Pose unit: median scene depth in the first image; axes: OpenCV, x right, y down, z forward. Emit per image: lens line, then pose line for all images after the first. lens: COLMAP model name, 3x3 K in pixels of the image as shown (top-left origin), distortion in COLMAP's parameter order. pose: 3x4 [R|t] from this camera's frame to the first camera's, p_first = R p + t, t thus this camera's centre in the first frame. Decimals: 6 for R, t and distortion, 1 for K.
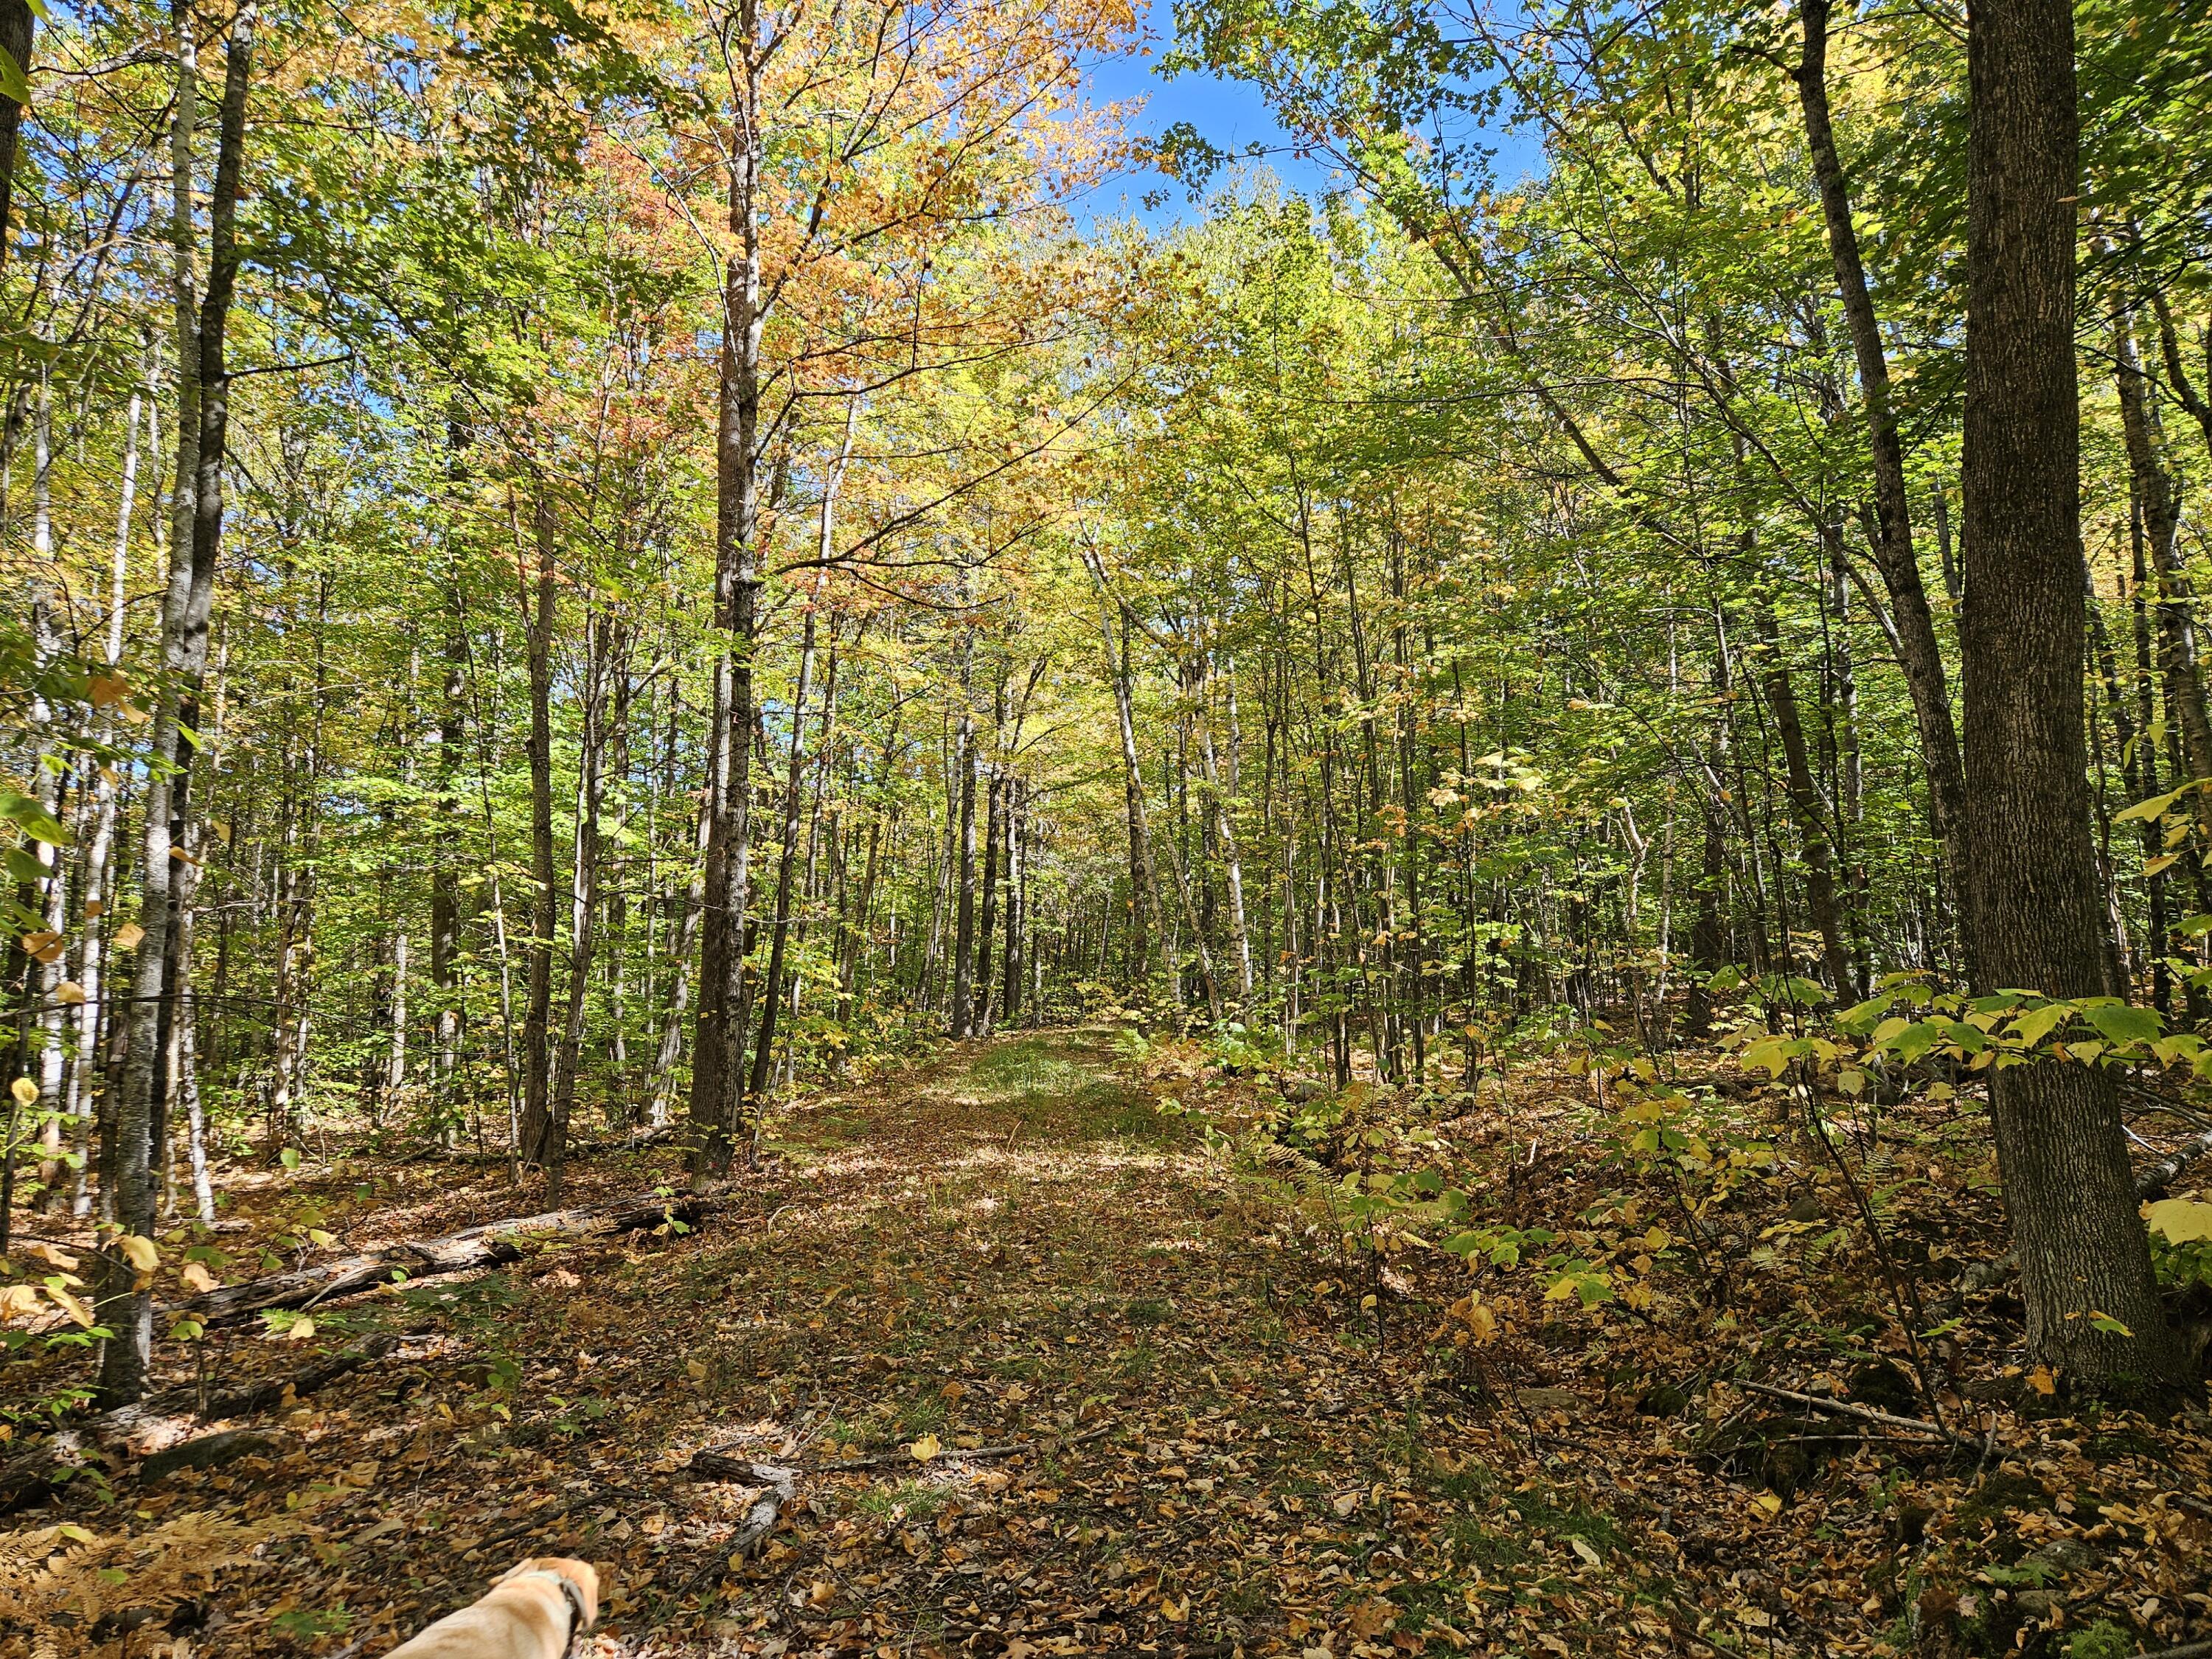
lens RADIAL K [[1700.0, 0, 1102.4], [0, 1700.0, 758.1], [0, 0, 1]] dist [0.075417, -0.081023]
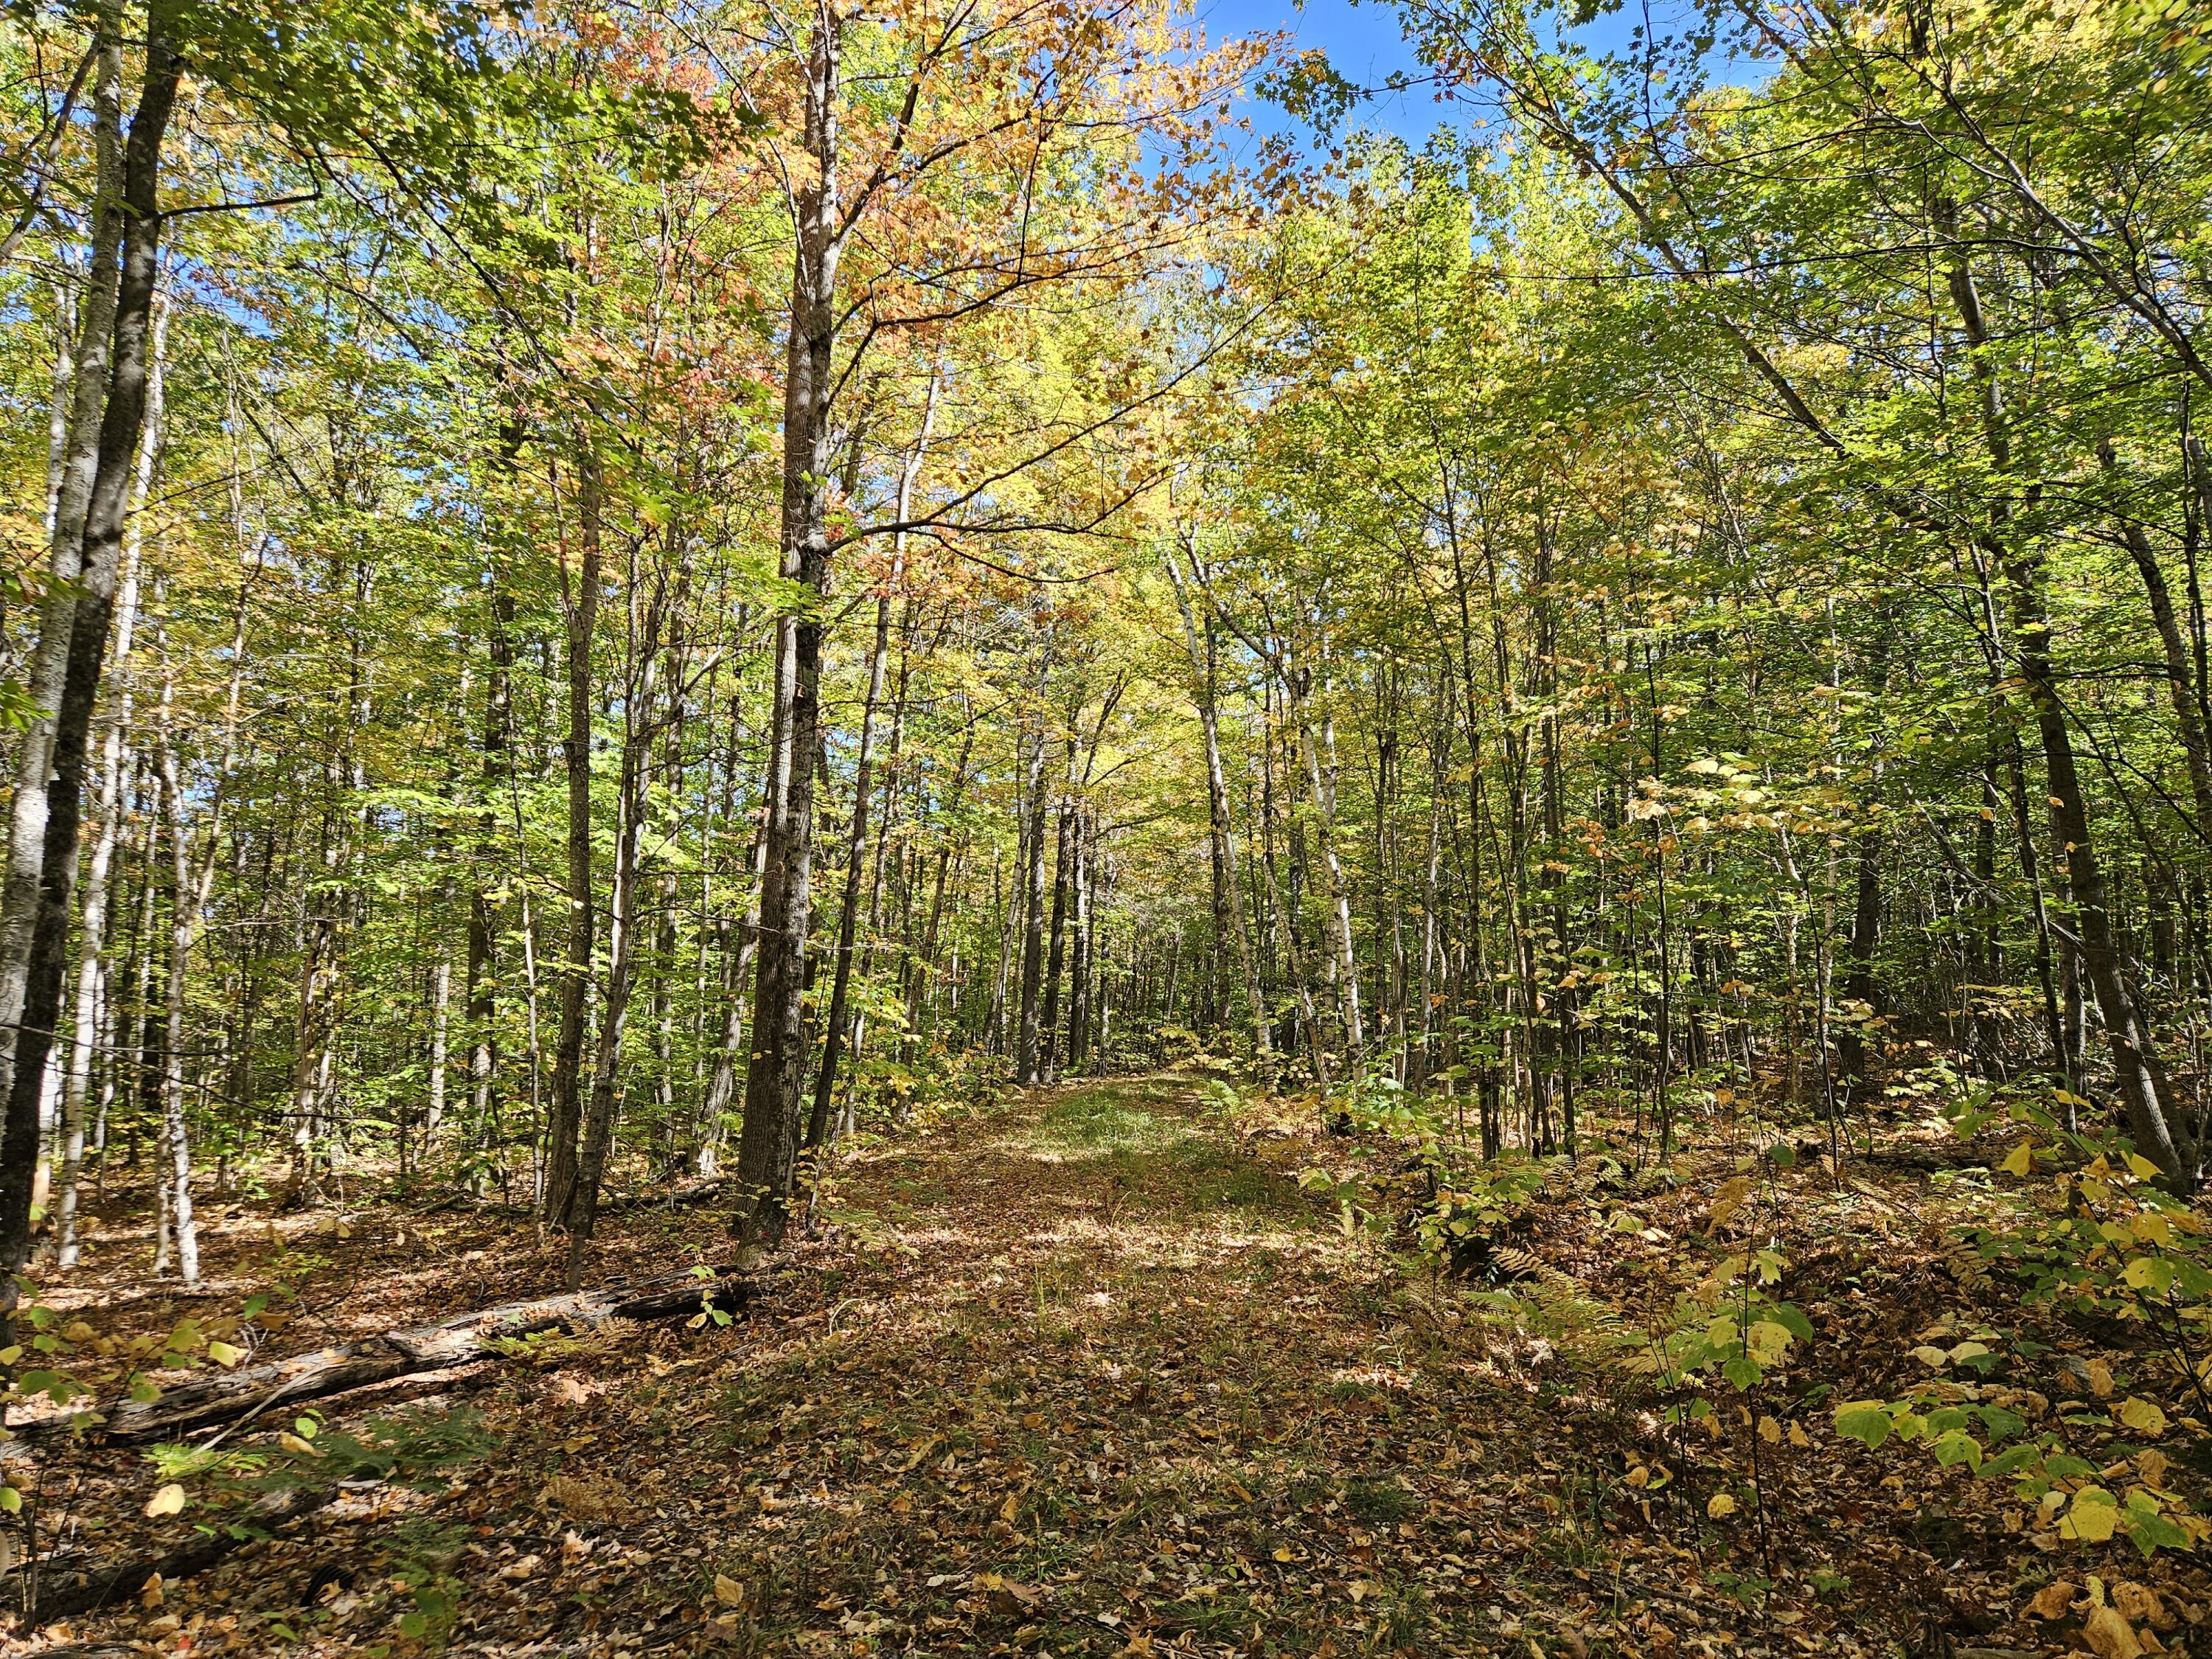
lens RADIAL K [[1700.0, 0, 1102.4], [0, 1700.0, 758.1], [0, 0, 1]] dist [0.075417, -0.081023]
pose [[0.999315, 0.013196, -0.034583, -0.022015], [-0.014124, 0.999543, -0.026733, 0.014904], [0.034214, 0.027203, 0.999044, 0.100179]]
